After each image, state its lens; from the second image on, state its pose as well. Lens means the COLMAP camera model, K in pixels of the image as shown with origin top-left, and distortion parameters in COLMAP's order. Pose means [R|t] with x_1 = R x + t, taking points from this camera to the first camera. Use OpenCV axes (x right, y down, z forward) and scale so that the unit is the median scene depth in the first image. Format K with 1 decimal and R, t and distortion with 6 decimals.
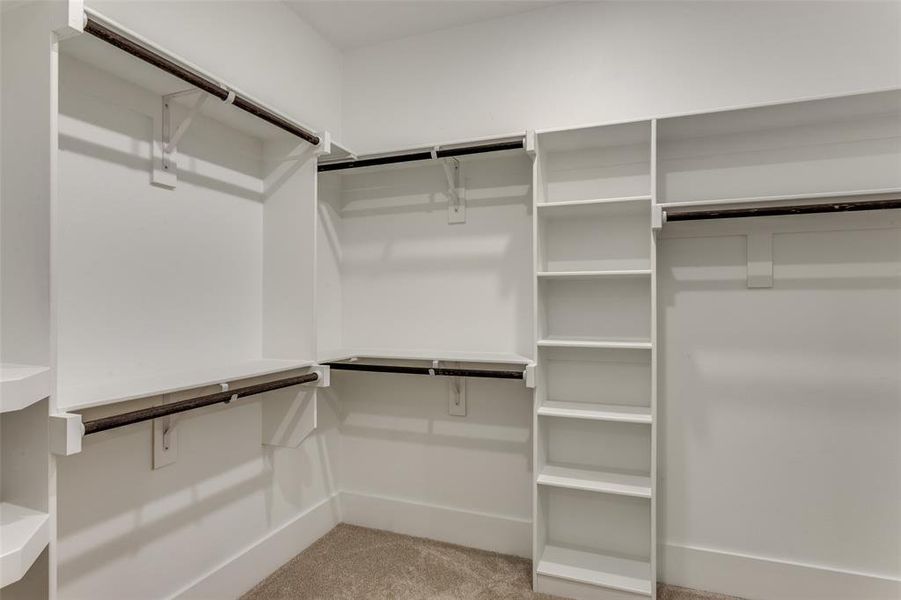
lens RADIAL K [[469.4, 0, 457.8], [0, 469.4, 301.1], [0, 0, 1]] dist [-0.007182, 0.004833]
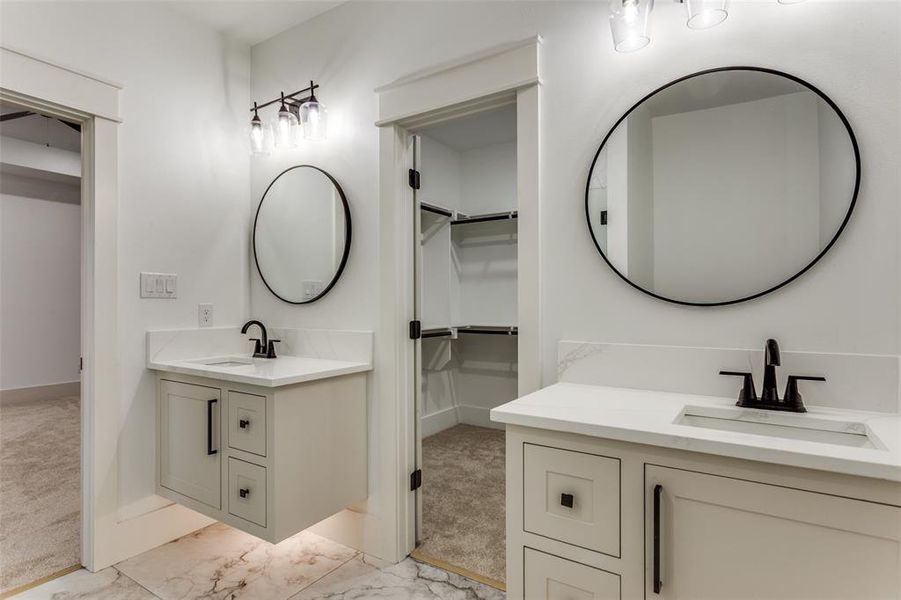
lens RADIAL K [[469.4, 0, 456.0], [0, 469.4, 302.1], [0, 0, 1]] dist [-0.007182, 0.004833]
pose [[0.976380, -0.001503, -0.216055, 0.130348], [0.002942, 0.999976, 0.006340, 0.013949], [0.216040, -0.006826, 0.976361, -0.815334]]
